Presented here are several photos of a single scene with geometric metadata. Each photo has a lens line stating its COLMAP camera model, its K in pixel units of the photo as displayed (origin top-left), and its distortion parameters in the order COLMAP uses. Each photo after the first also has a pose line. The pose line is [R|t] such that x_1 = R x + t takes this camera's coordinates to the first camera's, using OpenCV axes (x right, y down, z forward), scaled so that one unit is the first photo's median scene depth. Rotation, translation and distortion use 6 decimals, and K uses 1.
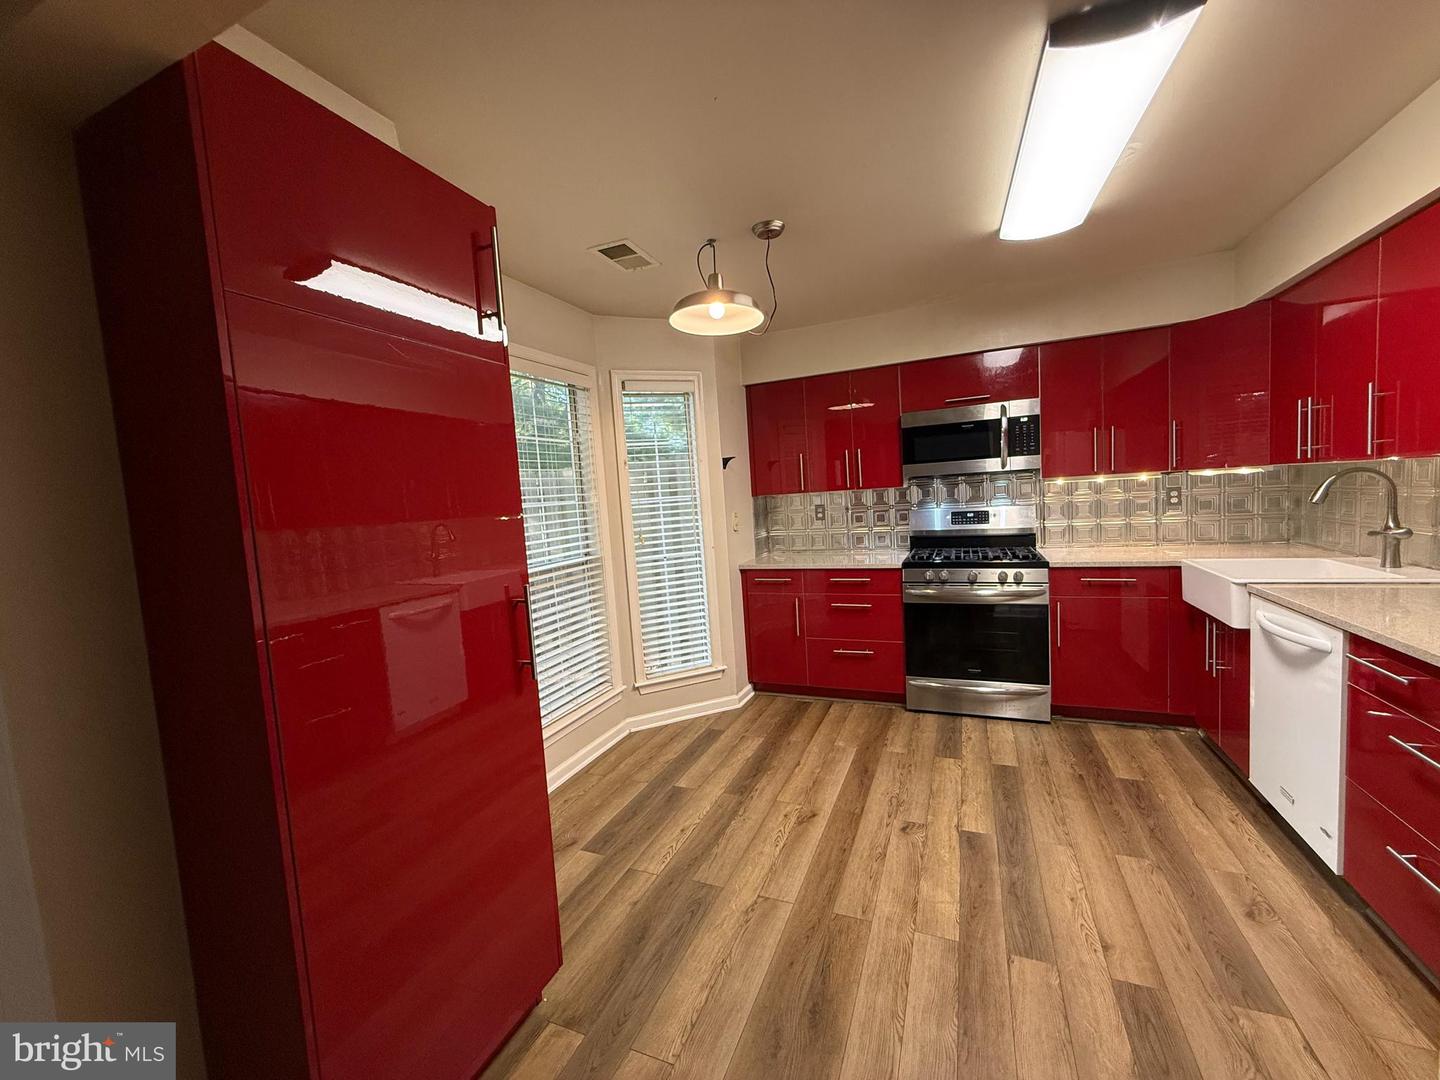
lens RADIAL K [[576.0, 0, 717.2], [0, 576.0, 540.8], [0, 0, 1]] dist [-0.000043, -0.000095]
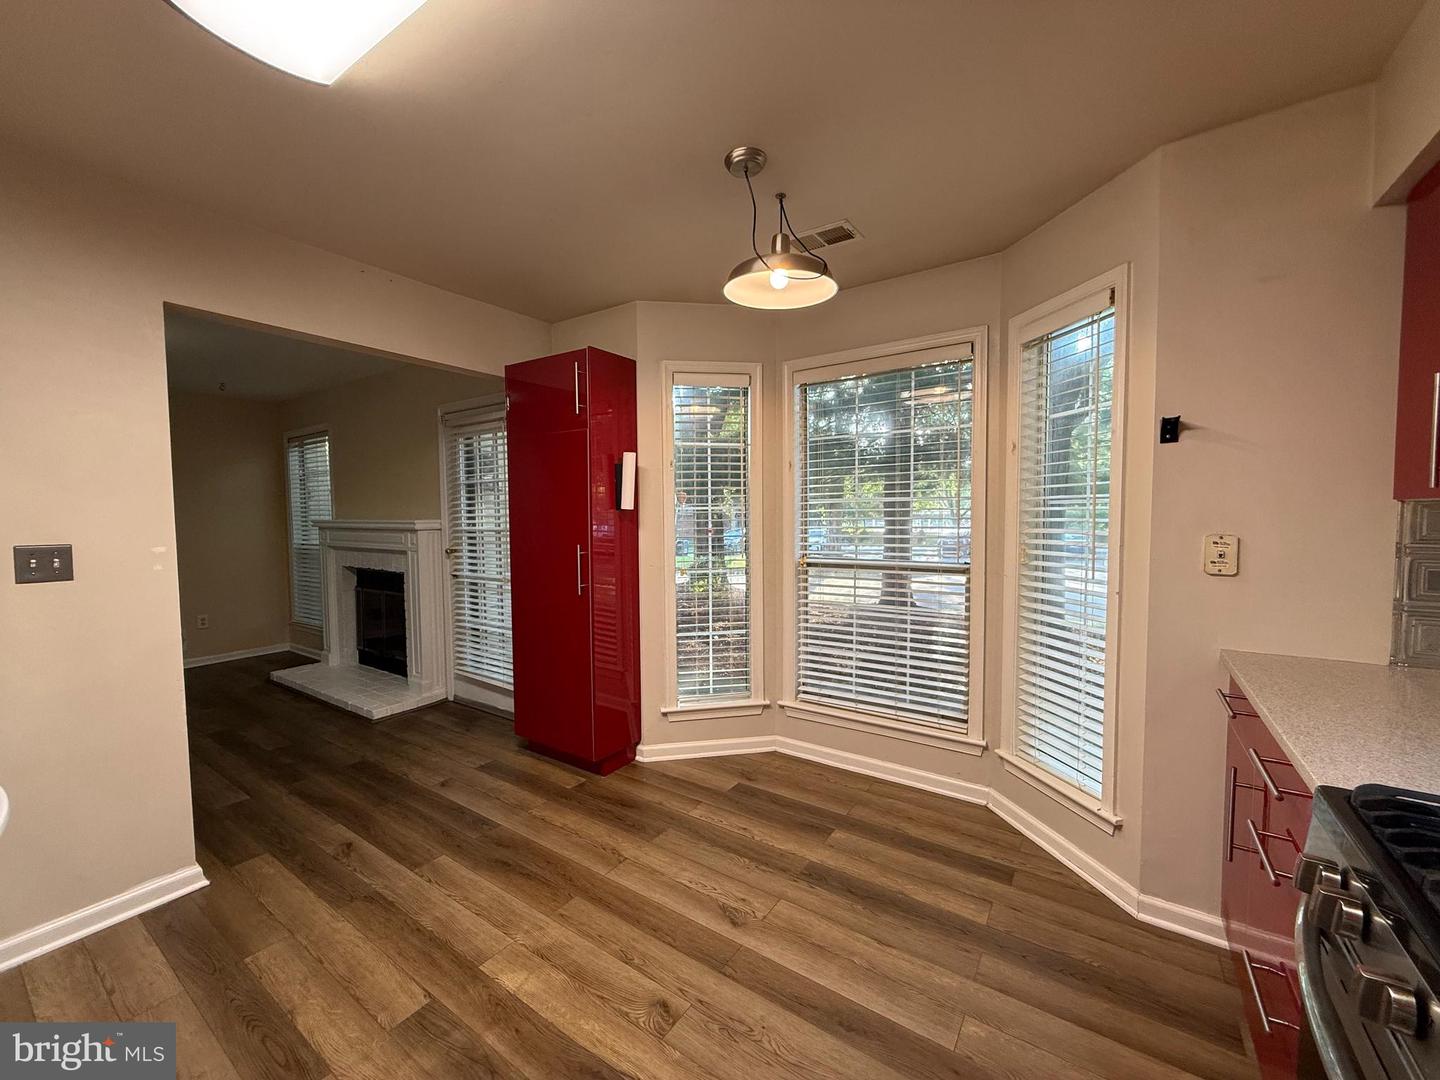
lens RADIAL K [[576.0, 0, 716.0], [0, 576.0, 538.9], [0, 0, 1]] dist [-0.000043, -0.000095]
pose [[-0.202649, 0.113580, -0.972642, 1.048457], [-0.054085, 0.990436, 0.126927, -0.151151], [0.977757, 0.078327, -0.194568, 1.326392]]
